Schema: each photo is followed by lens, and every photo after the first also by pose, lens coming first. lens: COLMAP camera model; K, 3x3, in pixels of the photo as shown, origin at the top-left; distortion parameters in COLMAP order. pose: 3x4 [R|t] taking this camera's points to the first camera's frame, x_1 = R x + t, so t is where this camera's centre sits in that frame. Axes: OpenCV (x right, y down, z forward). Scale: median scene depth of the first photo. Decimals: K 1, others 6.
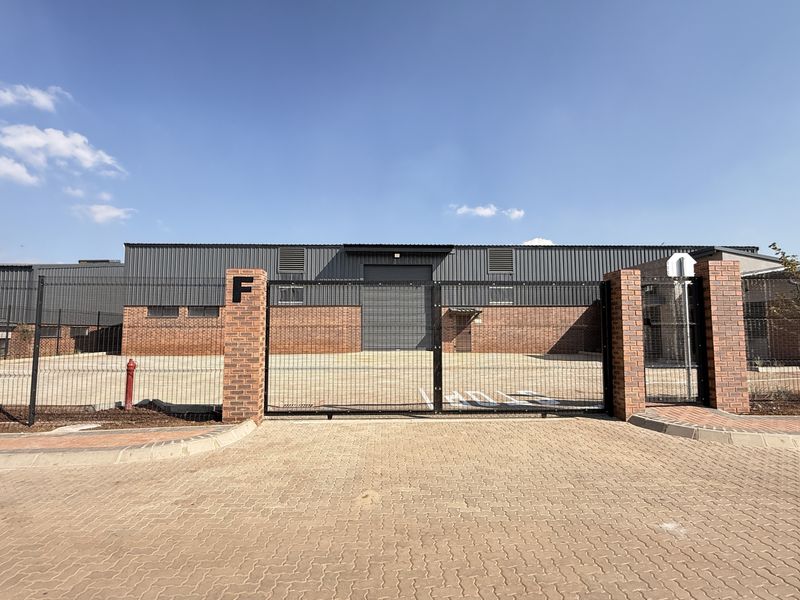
lens RADIAL K [[423.9, 0, 396.2], [0, 423.9, 304.3], [0, 0, 1]] dist [0.015213, 0.001525]
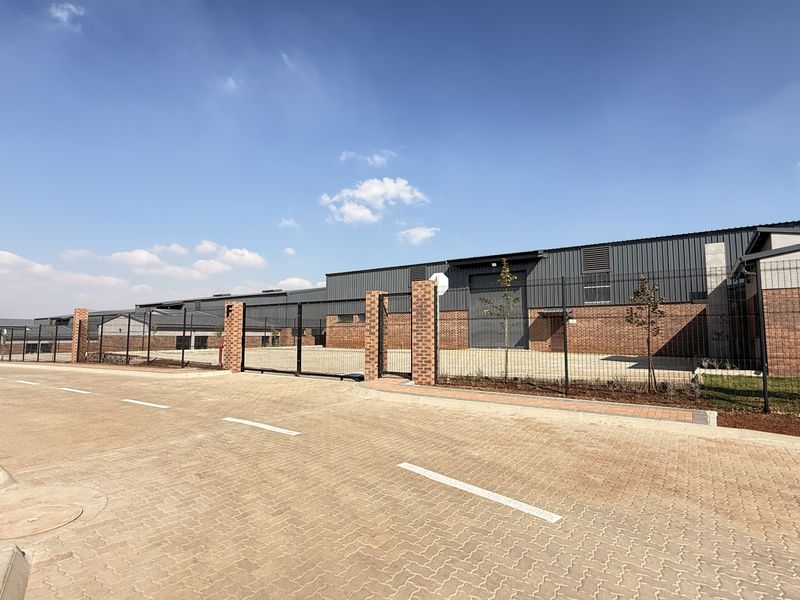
lens RADIAL K [[423.9, 0, 397.8], [0, 423.9, 293.6], [0, 0, 1]] dist [0.015213, 0.001525]
pose [[0.790458, -0.056000, -0.609951, 0.498299], [0.037777, 0.998373, -0.042705, 0.000833], [0.611351, 0.010714, 0.791287, -0.063546]]
